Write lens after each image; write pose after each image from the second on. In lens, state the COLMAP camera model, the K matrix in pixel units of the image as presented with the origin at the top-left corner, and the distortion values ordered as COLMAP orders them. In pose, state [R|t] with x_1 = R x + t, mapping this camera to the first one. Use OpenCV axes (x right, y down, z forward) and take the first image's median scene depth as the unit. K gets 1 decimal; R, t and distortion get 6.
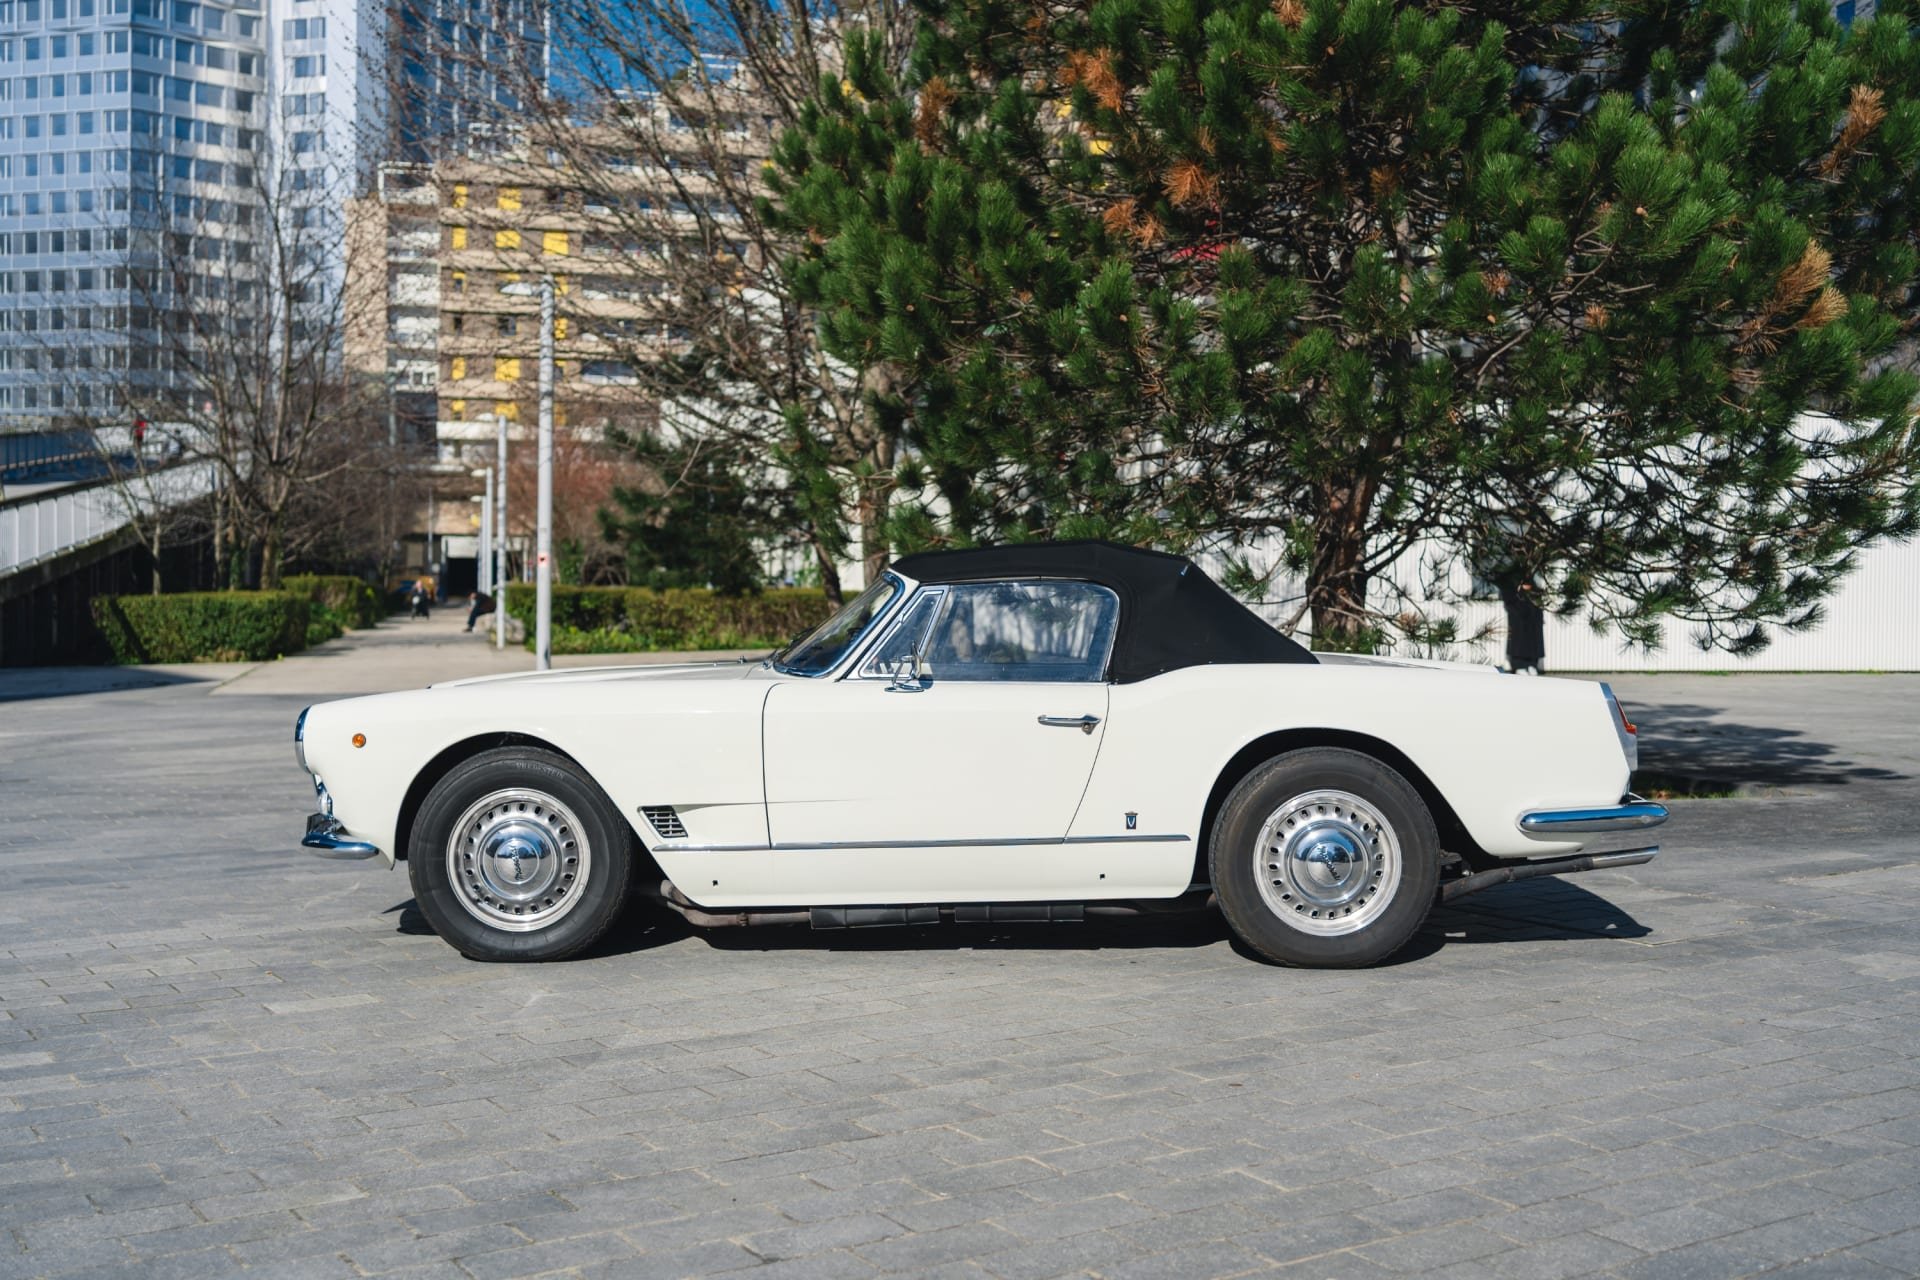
lens RADIAL K [[2069.0, 0, 928.2], [0, 2069.0, 639.3], [0, 0, 1]] dist [-0.008076, 0.025047]
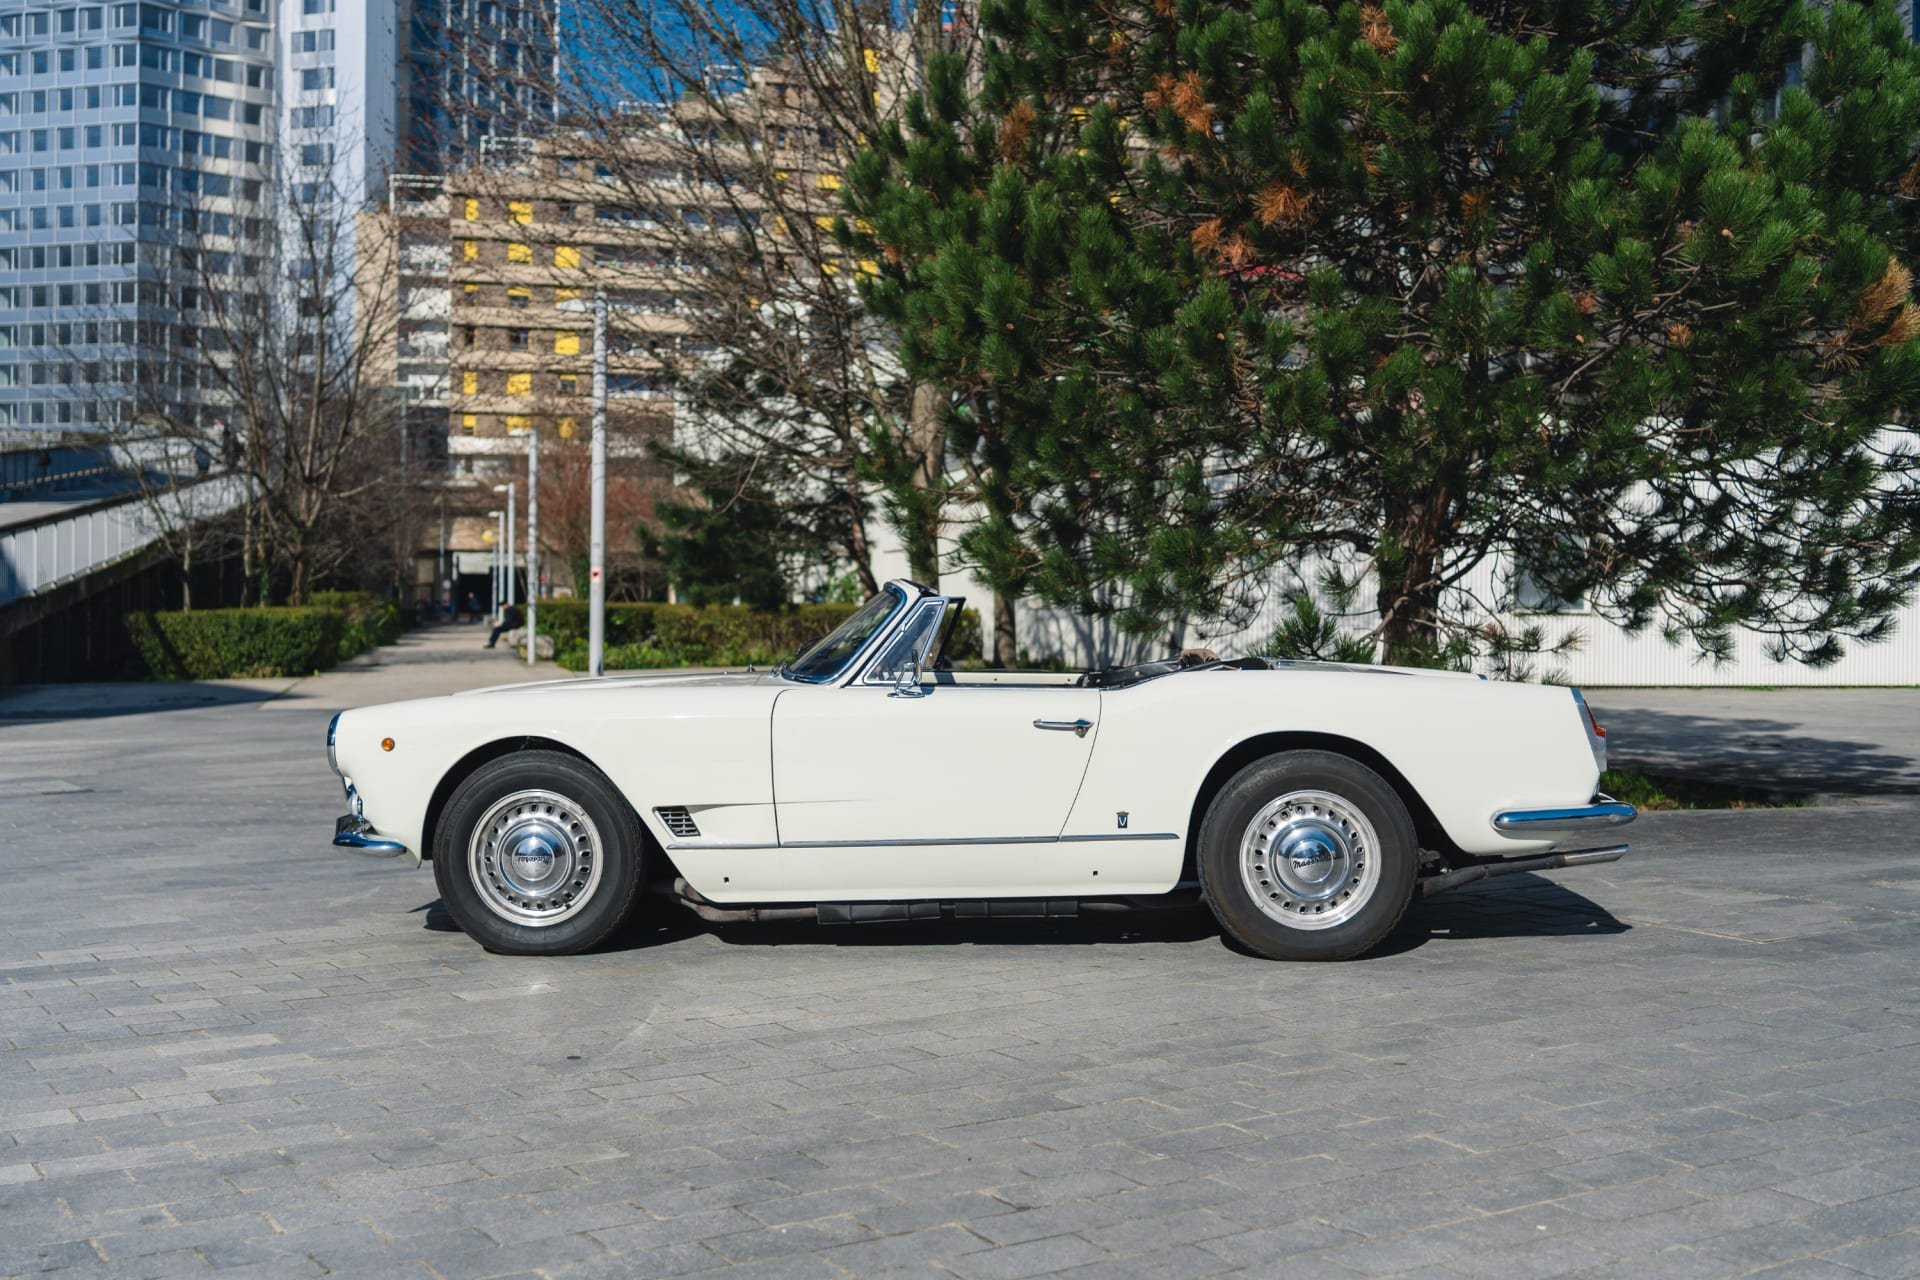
lens RADIAL K [[2106.7, 0, 913.5], [0, 2106.7, 620.4], [0, 0, 1]] dist [-0.004590, 0.019763]
pose [[0.999933, -0.001151, -0.011548, -0.035436], [0.000953, 0.999853, -0.017095, 0.002588], [0.011566, 0.017083, 0.999787, -0.034583]]
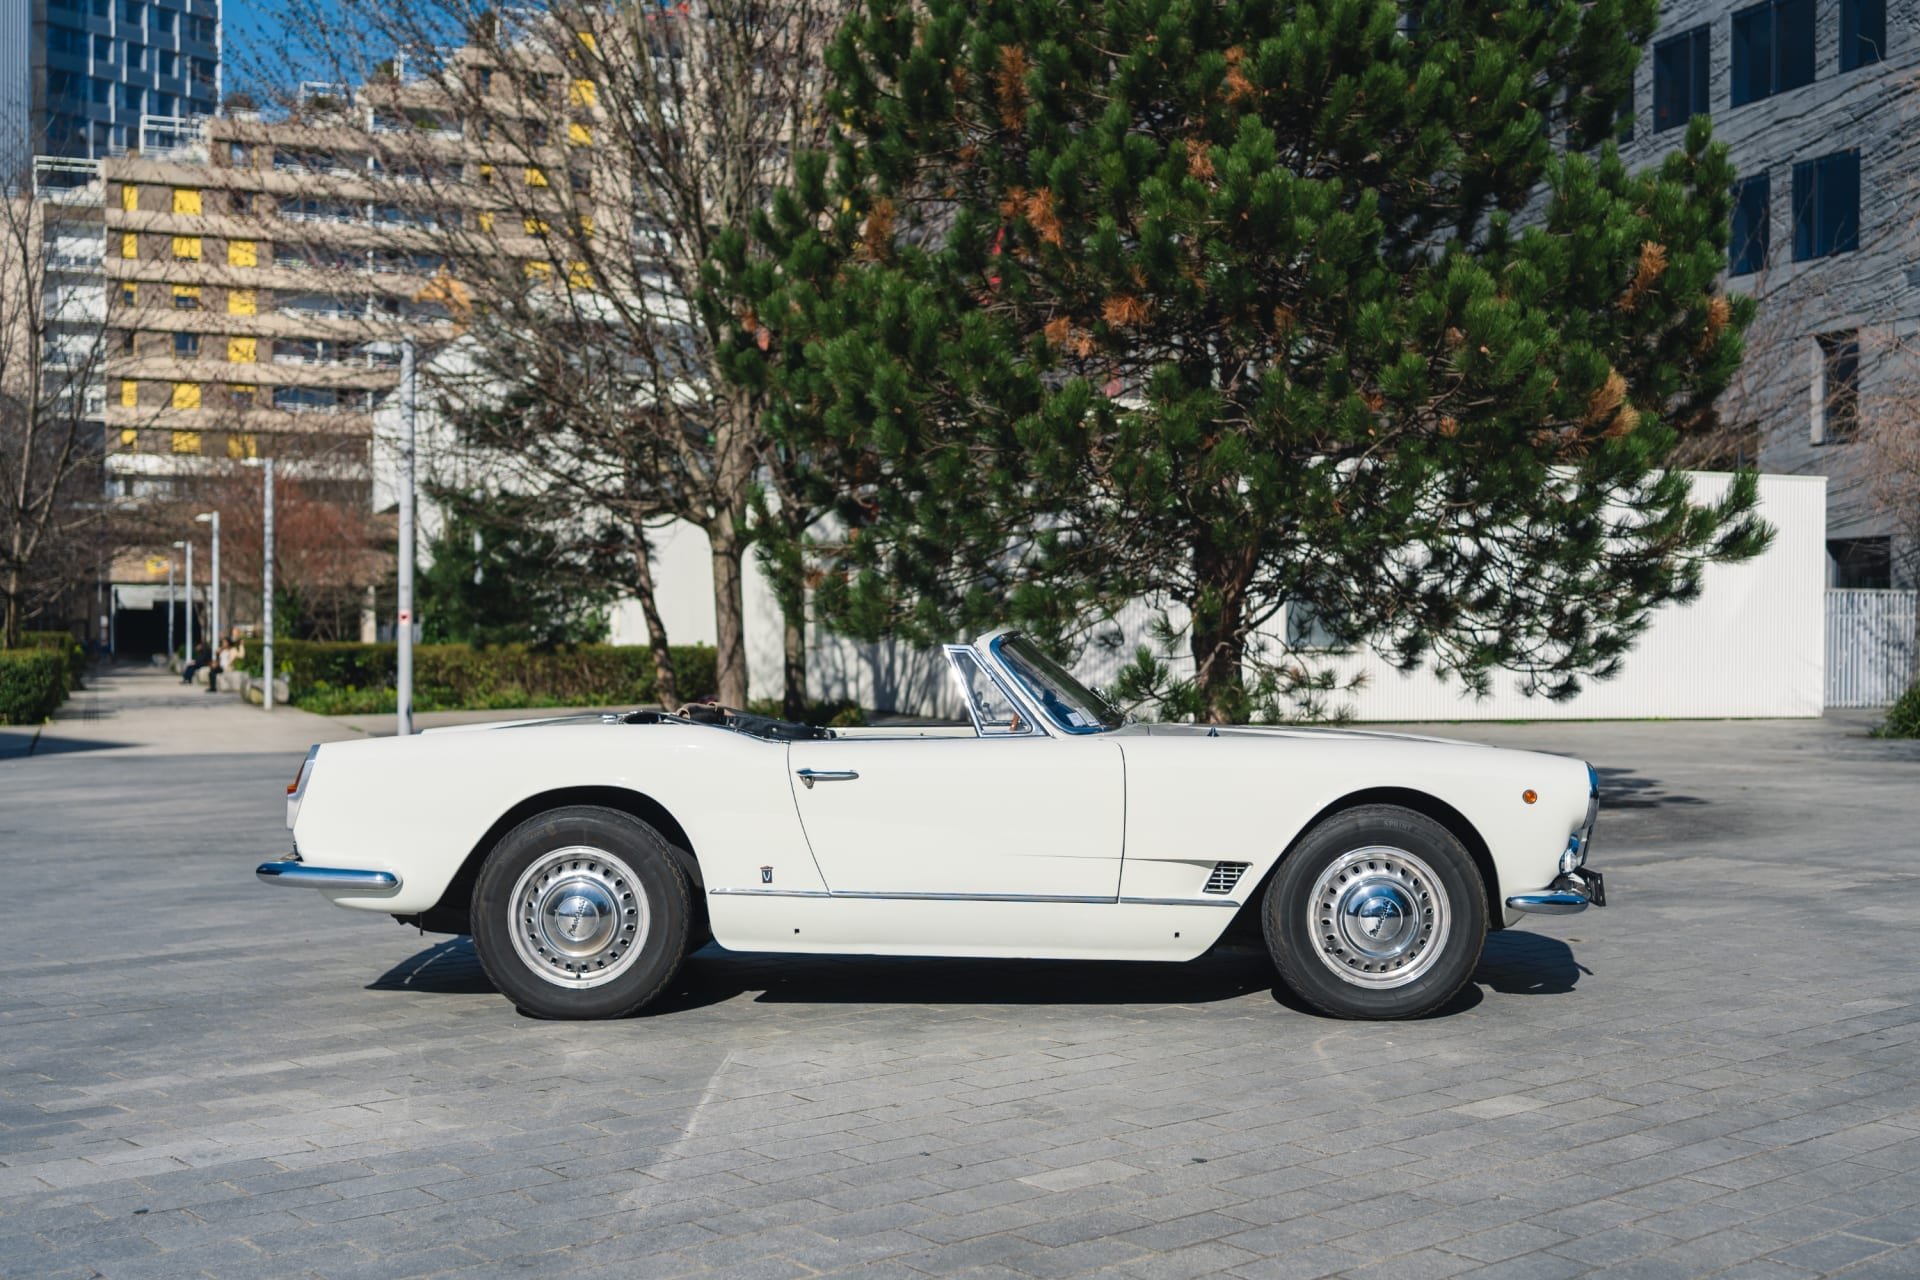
lens RADIAL K [[2346.3, 0, 960.0], [0, 2346.3, 640.0], [0, 0, 1]] dist [-0.004008, -0.010259]
pose [[0.990601, -0.005472, 0.136676, -0.137177], [0.008743, 0.999689, -0.023344, 0.001671], [-0.136506, 0.024319, 0.990341, -0.303397]]
